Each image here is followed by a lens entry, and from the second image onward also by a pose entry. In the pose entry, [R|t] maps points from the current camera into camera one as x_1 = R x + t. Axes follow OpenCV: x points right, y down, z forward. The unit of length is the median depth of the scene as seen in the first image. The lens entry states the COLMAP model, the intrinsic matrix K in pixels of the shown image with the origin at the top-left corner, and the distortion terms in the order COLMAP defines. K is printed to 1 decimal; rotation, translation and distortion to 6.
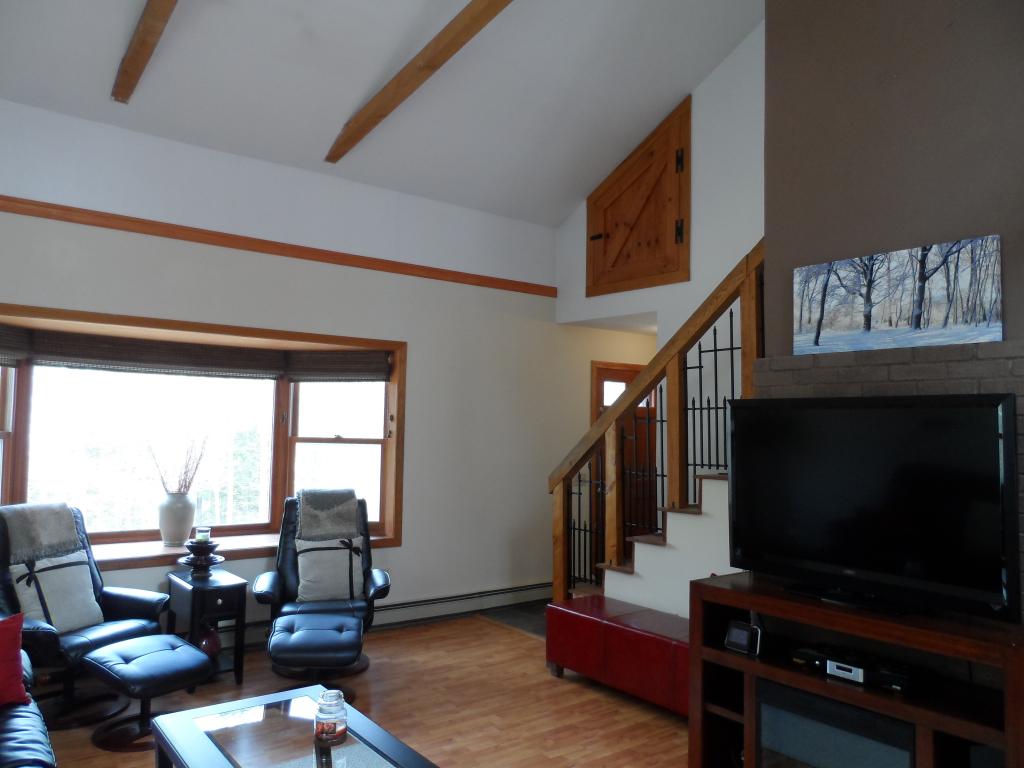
lens RADIAL K [[770.5, 0, 512.0], [0, 770.5, 384.0], [0, 0, 1]] dist [-0.019788, 0.005792]
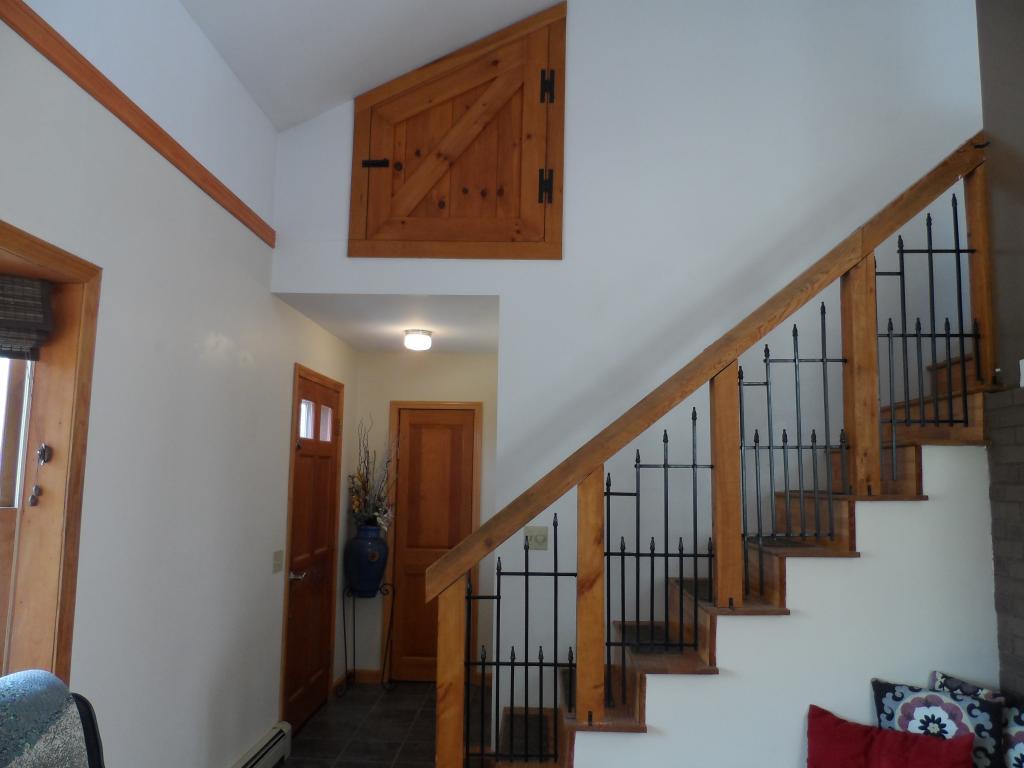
lens RADIAL K [[766.7, 0, 512.0], [0, 766.7, 384.0], [0, 0, 1]] dist [-0.002495, 0.001027]
pose [[0.647525, 0.080814, 0.757747, -0.375963], [-0.045368, 0.996685, -0.067528, 0.030946], [-0.760693, 0.009348, 0.649045, 0.716646]]
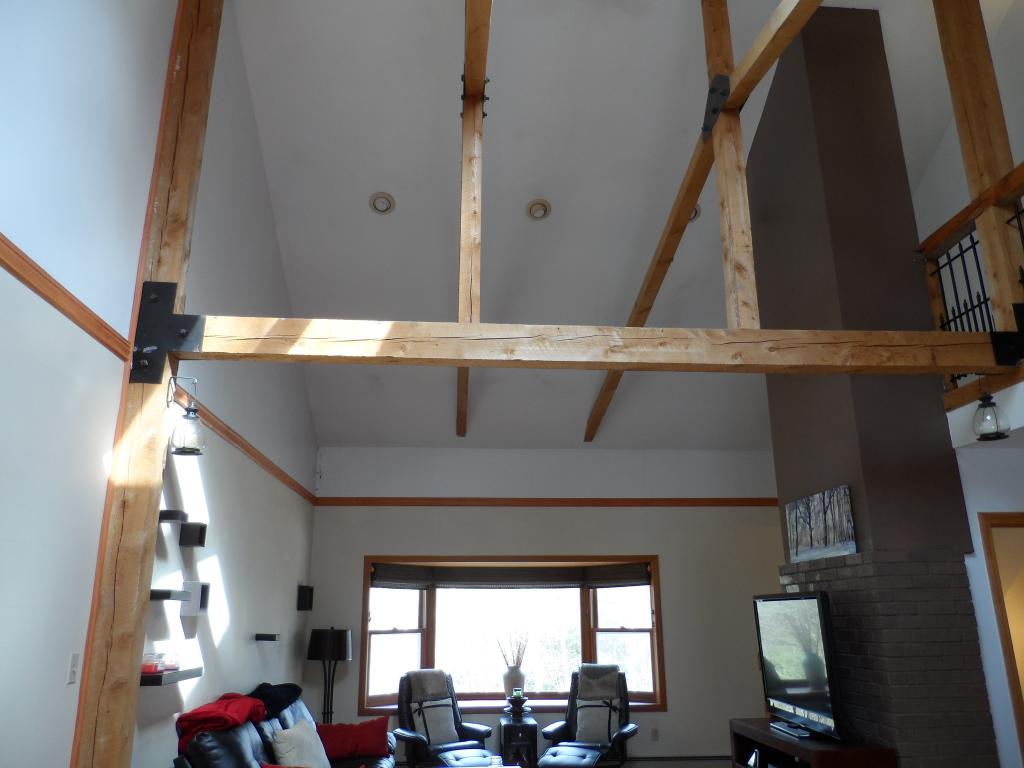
lens RADIAL K [[774.4, 0, 512.0], [0, 774.4, 384.0], [0, 0, 1]] dist [-0.004875, 0.001031]
pose [[0.826223, -0.188537, -0.530857, 0.566072], [0.057561, 0.965655, -0.253371, -0.017864], [0.560394, 0.178784, 0.808699, -0.428438]]
